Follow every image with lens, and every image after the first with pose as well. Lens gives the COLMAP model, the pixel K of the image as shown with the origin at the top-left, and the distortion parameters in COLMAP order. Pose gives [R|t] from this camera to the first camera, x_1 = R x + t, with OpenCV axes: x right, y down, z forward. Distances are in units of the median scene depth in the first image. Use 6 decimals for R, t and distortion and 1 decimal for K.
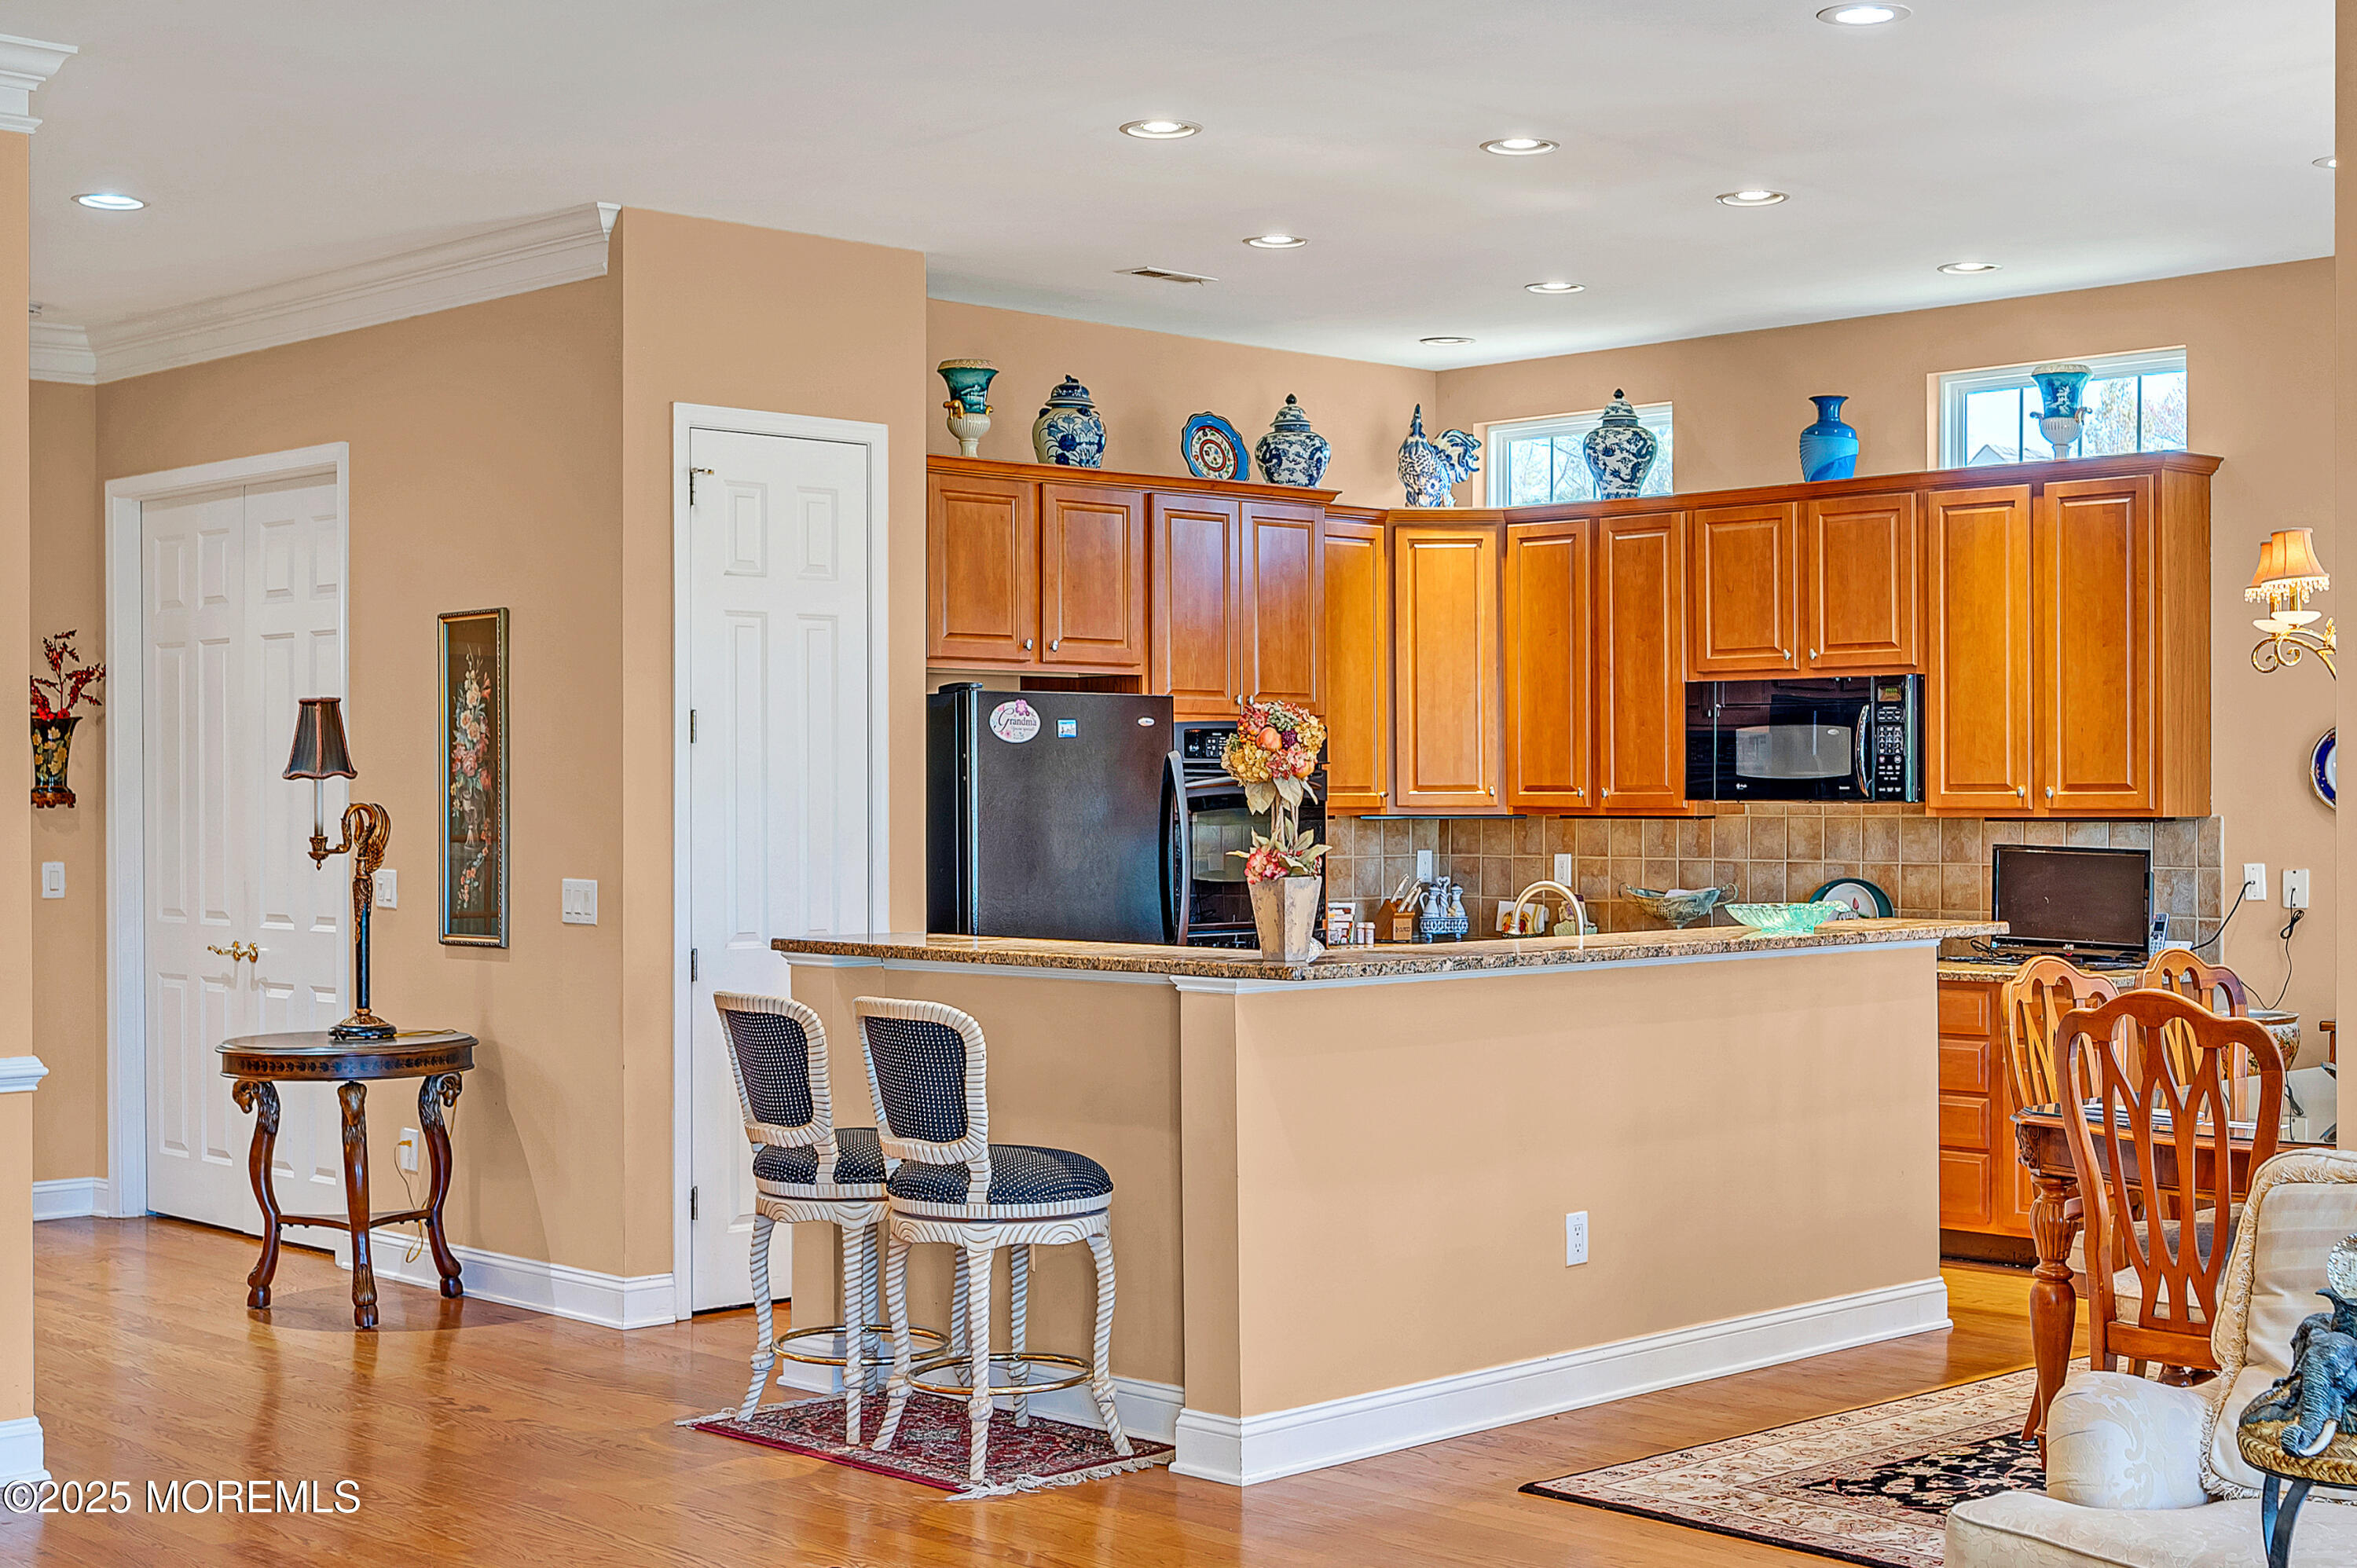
lens RADIAL K [[3123.1, 0, 1321.0], [0, 3123.1, 788.0], [0, 0, 1]] dist [-0.002277, -0.019461]
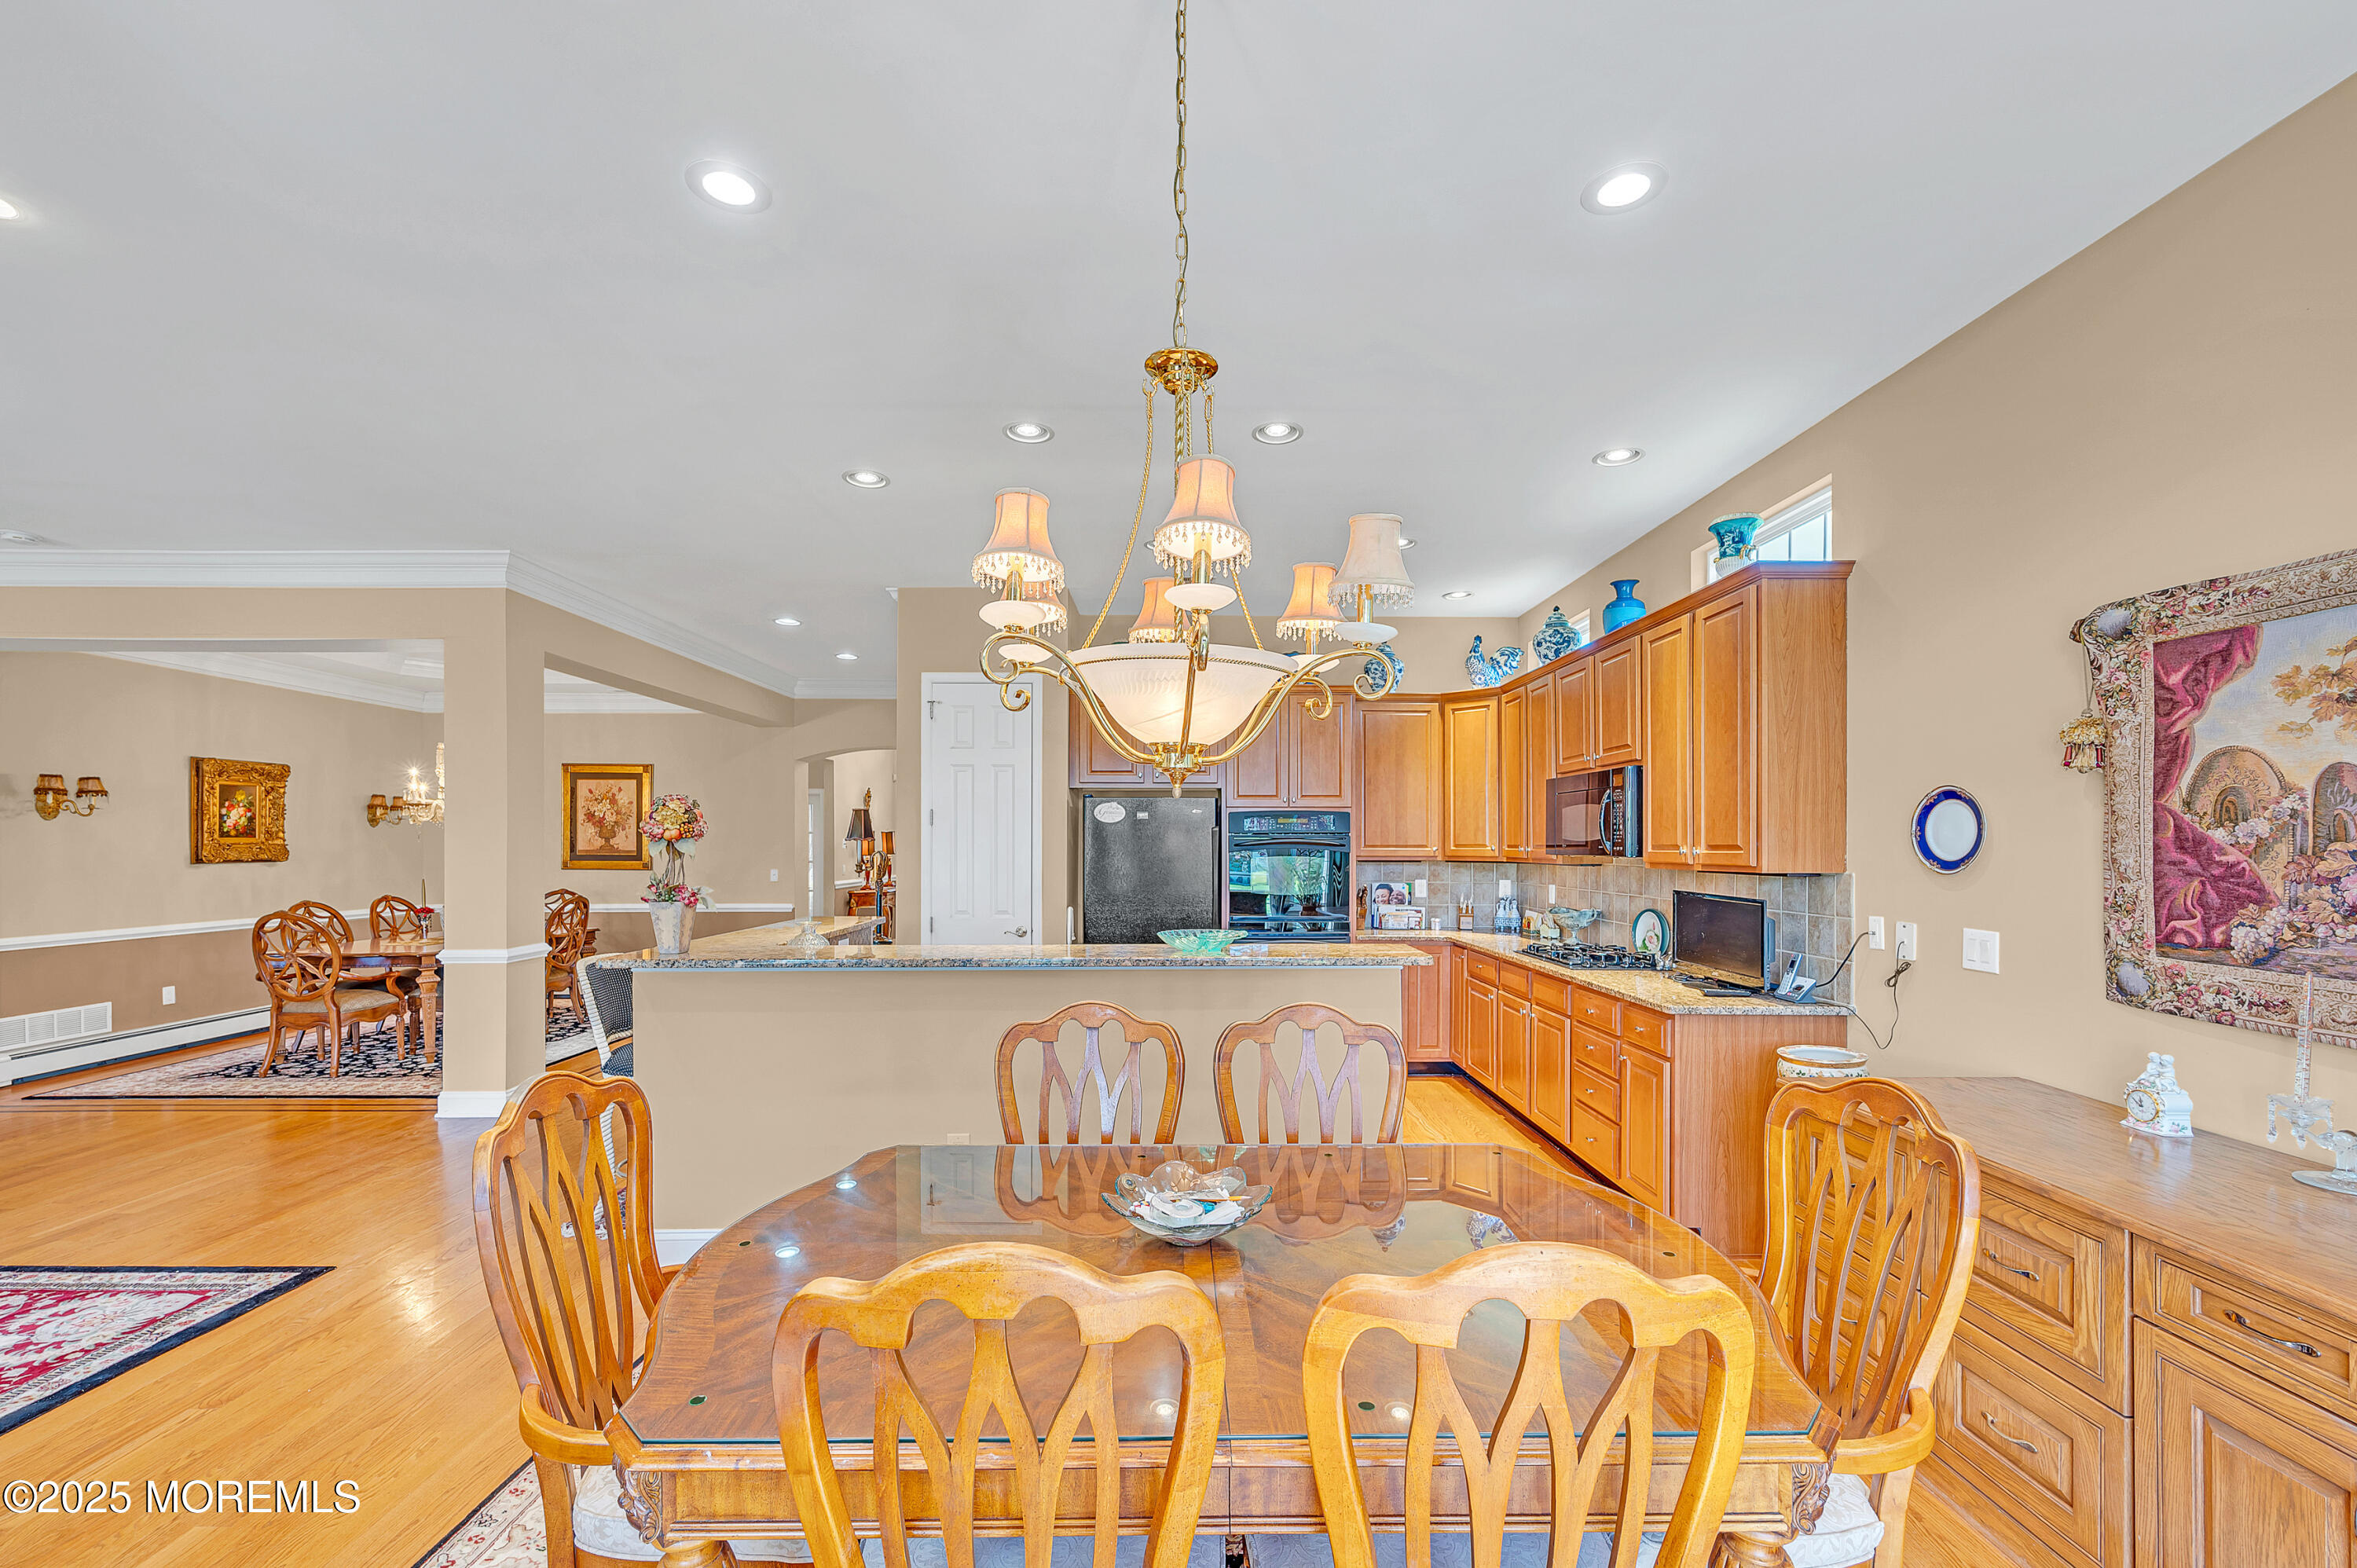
lens RADIAL K [[951.8, 0, 1173.6], [0, 951.8, 840.0], [0, 0, 1]] dist [-0.010556, 0.000141]
pose [[0.714481, -0.000454, -0.699655, 0.358785], [-0.001651, 0.999996, -0.002335, -0.001938], [0.699653, 0.002824, 0.714477, 0.585545]]
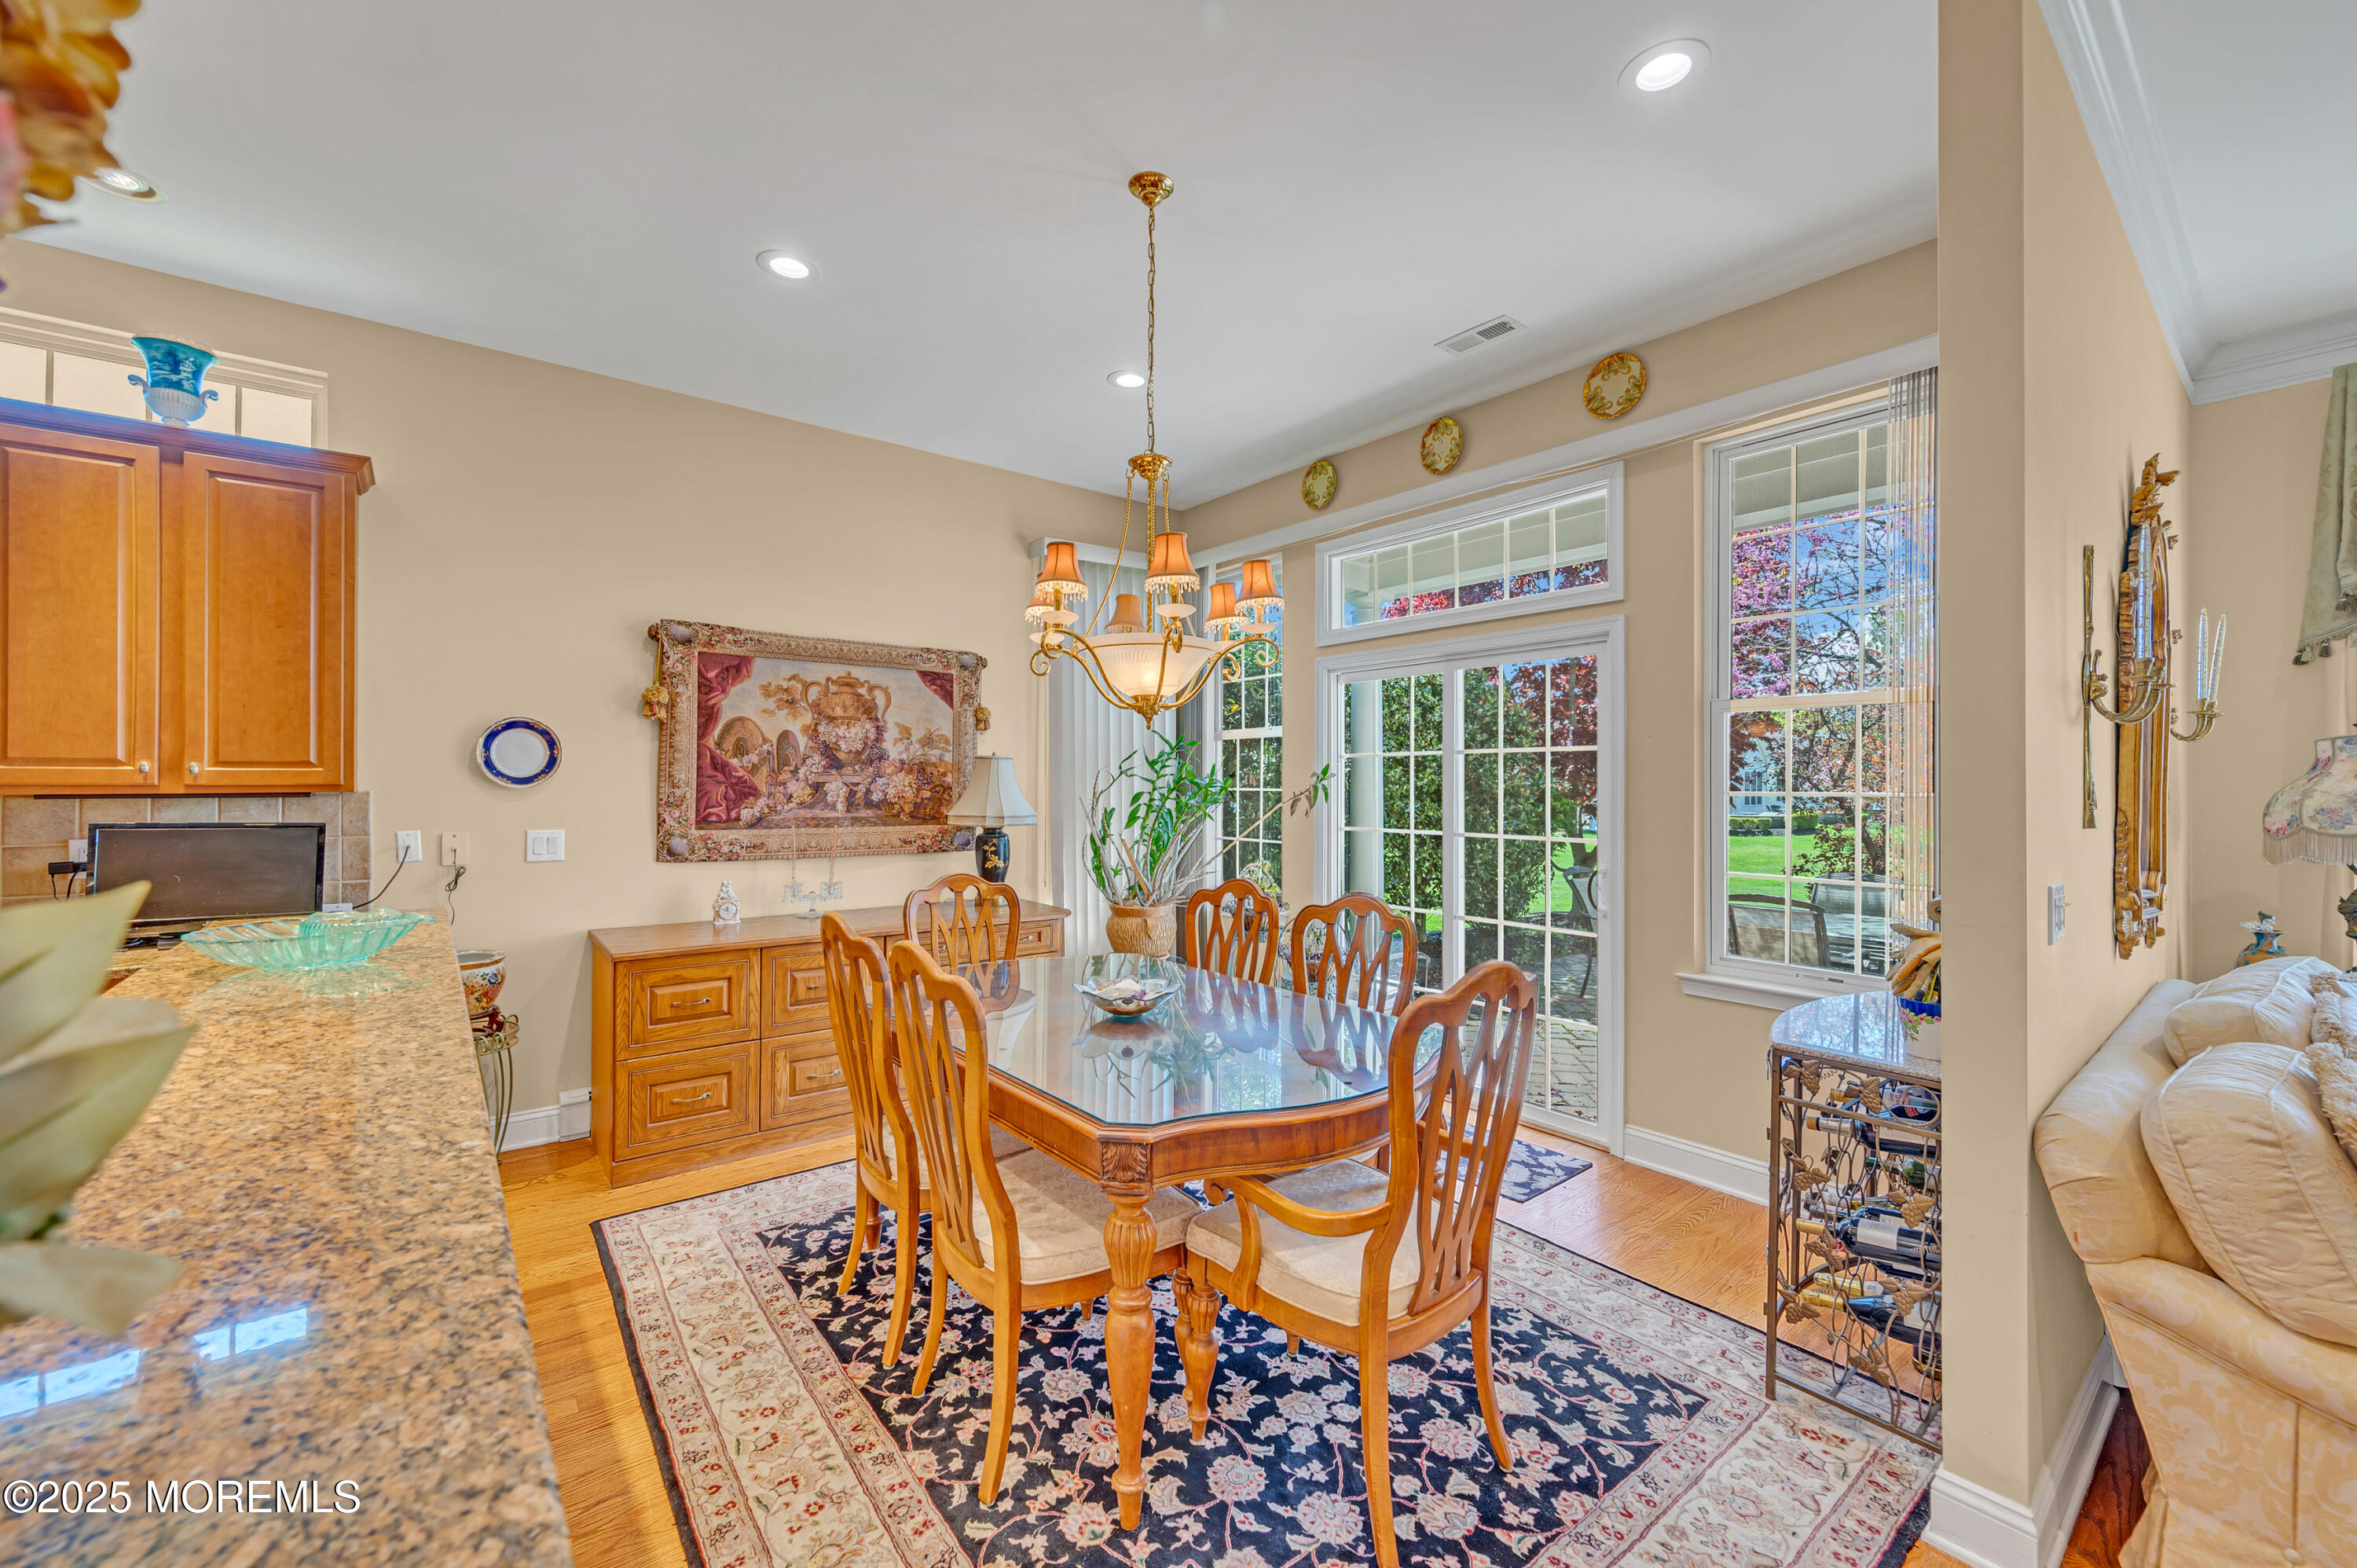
lens RADIAL K [[944.0, 0, 1169.6], [0, 944.0, 779.8], [0, 0, 1]] dist [-0.000716, 0.000056]
pose [[0.126090, 0.006586, 0.991997, -0.021949], [-0.001235, 0.999978, -0.006482, 0.006701], [-0.992018, -0.000408, 0.126095, 0.668235]]
